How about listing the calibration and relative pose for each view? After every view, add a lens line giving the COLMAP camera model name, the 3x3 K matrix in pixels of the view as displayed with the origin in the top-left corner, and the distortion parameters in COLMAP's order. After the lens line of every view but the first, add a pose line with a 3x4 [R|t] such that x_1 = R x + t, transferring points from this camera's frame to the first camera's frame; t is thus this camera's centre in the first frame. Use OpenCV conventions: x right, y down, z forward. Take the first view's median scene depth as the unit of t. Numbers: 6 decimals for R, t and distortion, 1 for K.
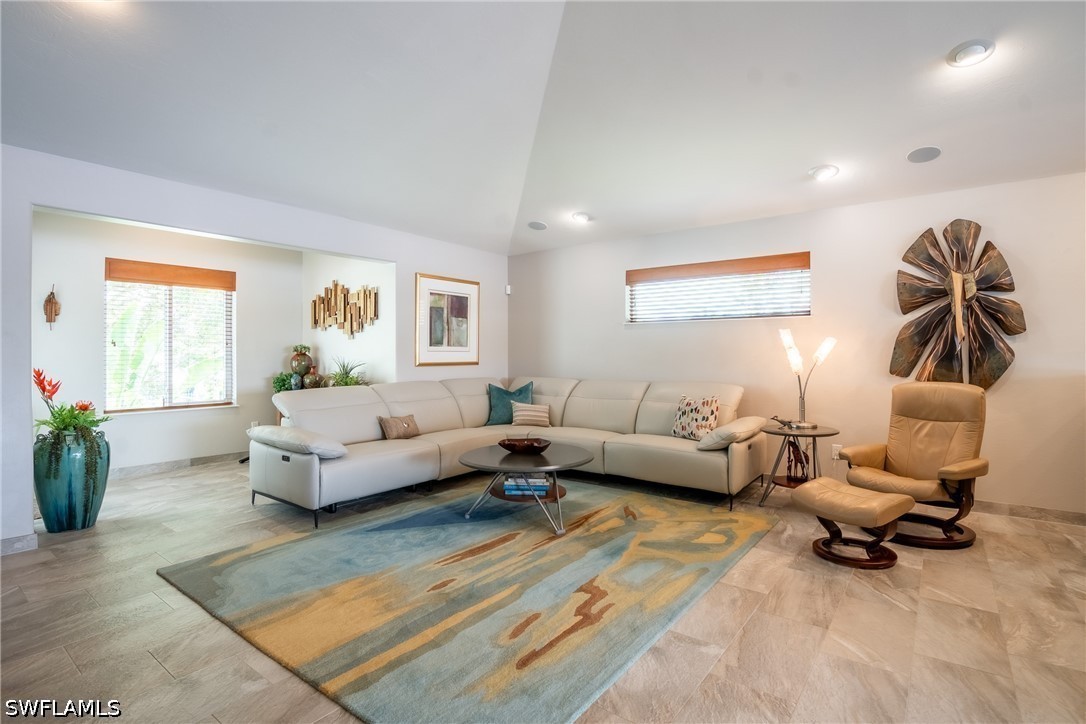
lens RADIAL K [[538.4, 0, 551.8], [0, 538.4, 359.2], [0, 0, 1]] dist [-0.035191, 0.000495]
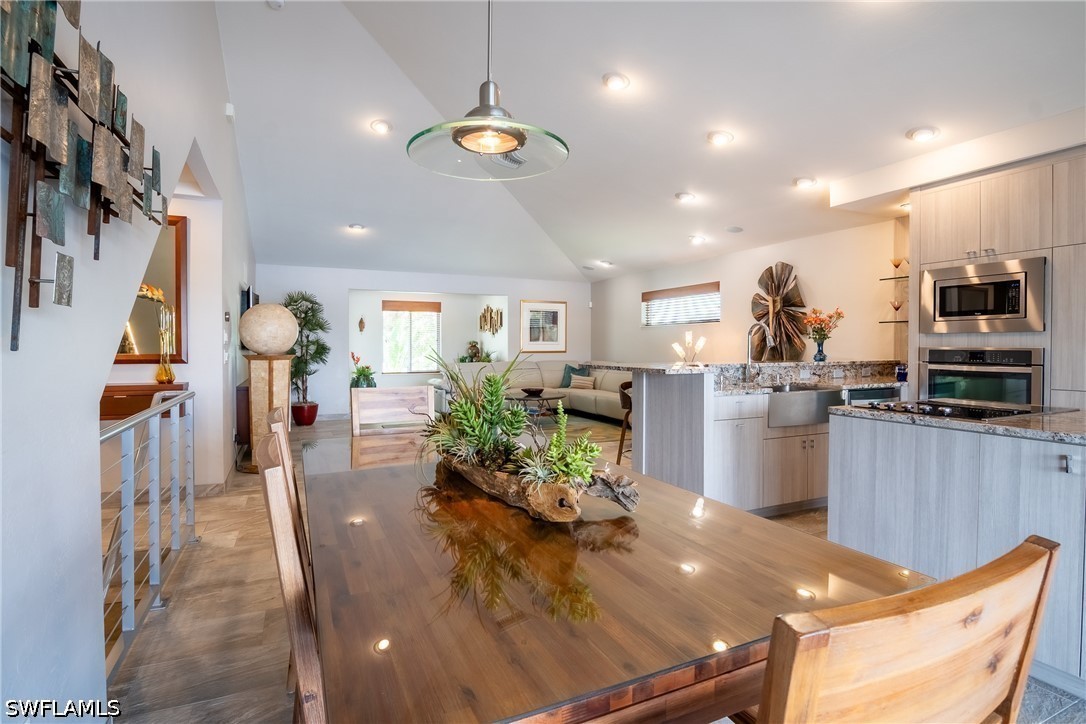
lens RADIAL K [[538.4, 0, 551.8], [0, 538.4, 359.2], [0, 0, 1]] dist [-0.035191, 0.000495]
pose [[0.889270, 0.012448, -0.457214, 0.625516], [-0.005983, 0.999861, 0.015586, 0.005479], [0.457344, -0.011124, 0.889220, -0.513225]]
